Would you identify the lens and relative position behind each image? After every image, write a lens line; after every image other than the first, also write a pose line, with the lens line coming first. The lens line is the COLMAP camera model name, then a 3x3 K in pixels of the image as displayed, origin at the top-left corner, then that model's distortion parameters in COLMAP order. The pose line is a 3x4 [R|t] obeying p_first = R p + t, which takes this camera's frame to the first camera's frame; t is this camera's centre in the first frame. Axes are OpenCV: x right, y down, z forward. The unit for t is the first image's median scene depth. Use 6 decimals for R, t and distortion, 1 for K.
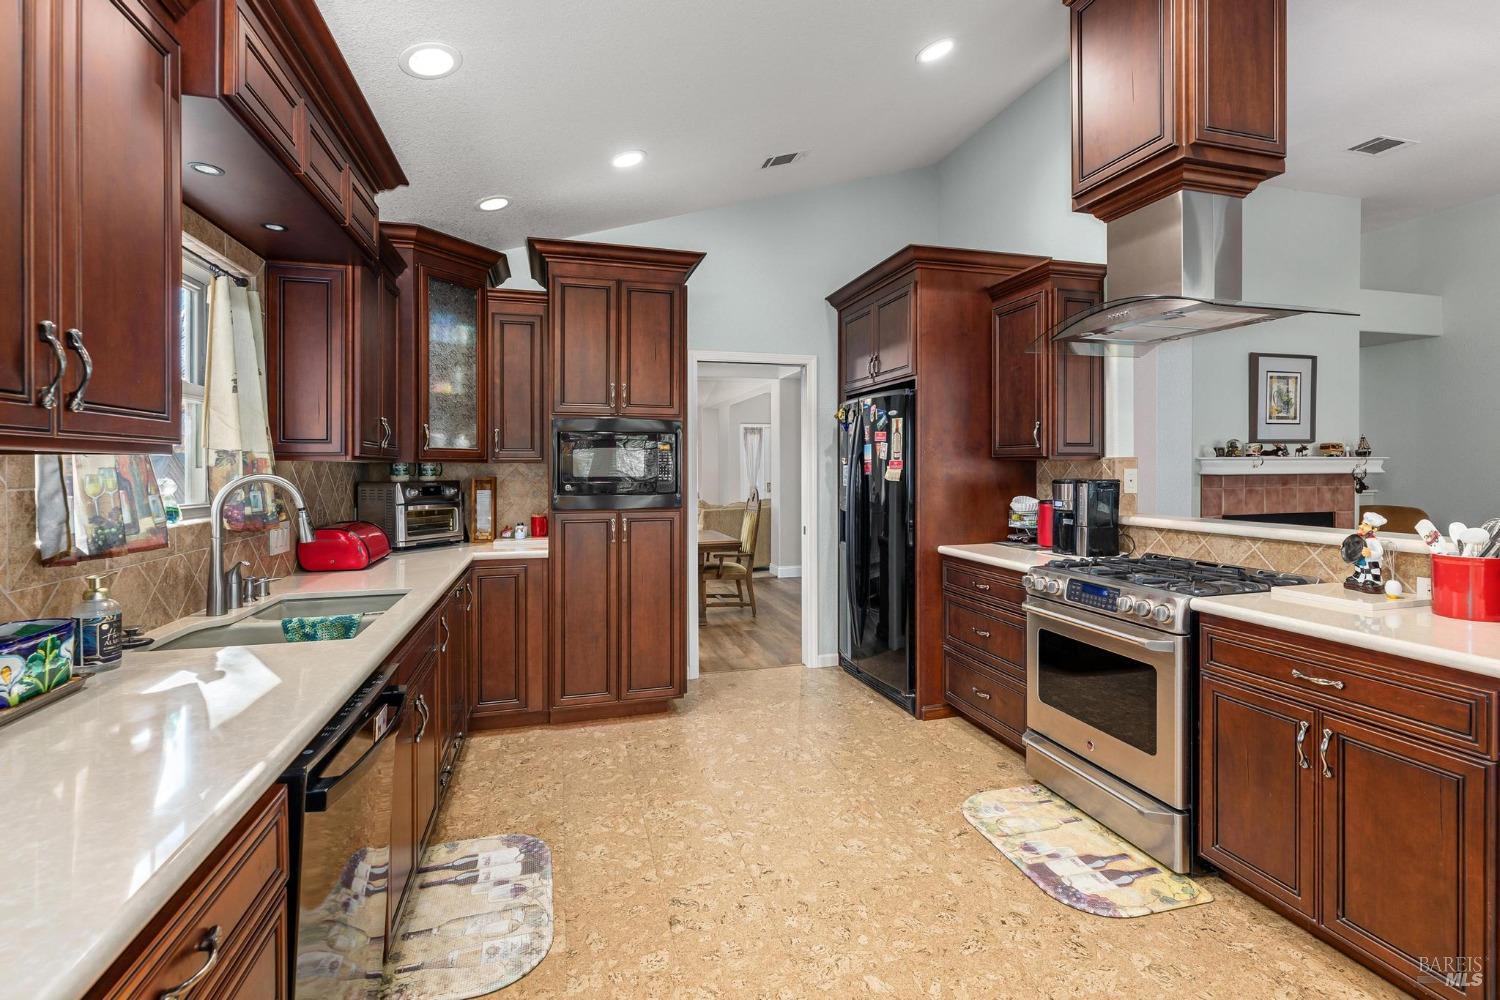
lens RADIAL K [[681.1, 0, 749.3], [0, 681.1, 466.7], [0, 0, 1]] dist [0.000834, 0.000117]
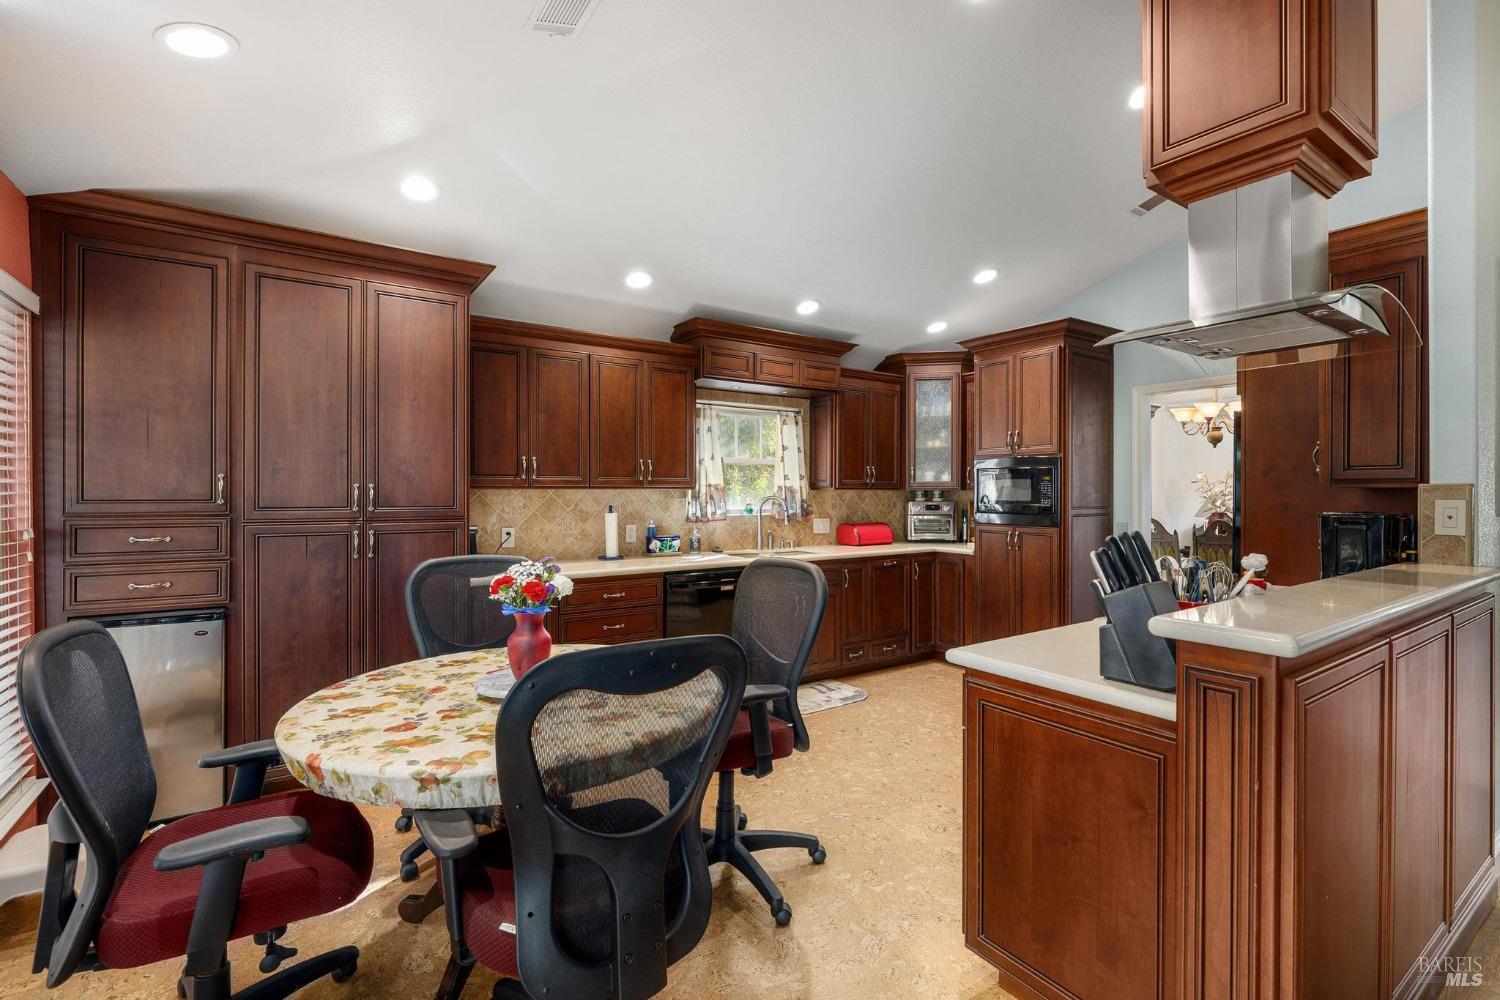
lens RADIAL K [[671.4, 0, 751.1], [0, 671.4, 490.5], [0, 0, 1]] dist [0.001331, 0.000117]
pose [[0.319671, 0.001518, -0.947527, 1.340657], [-0.001306, 0.999998, 0.001161, -0.009422], [0.947528, 0.000867, 0.319673, 0.125971]]
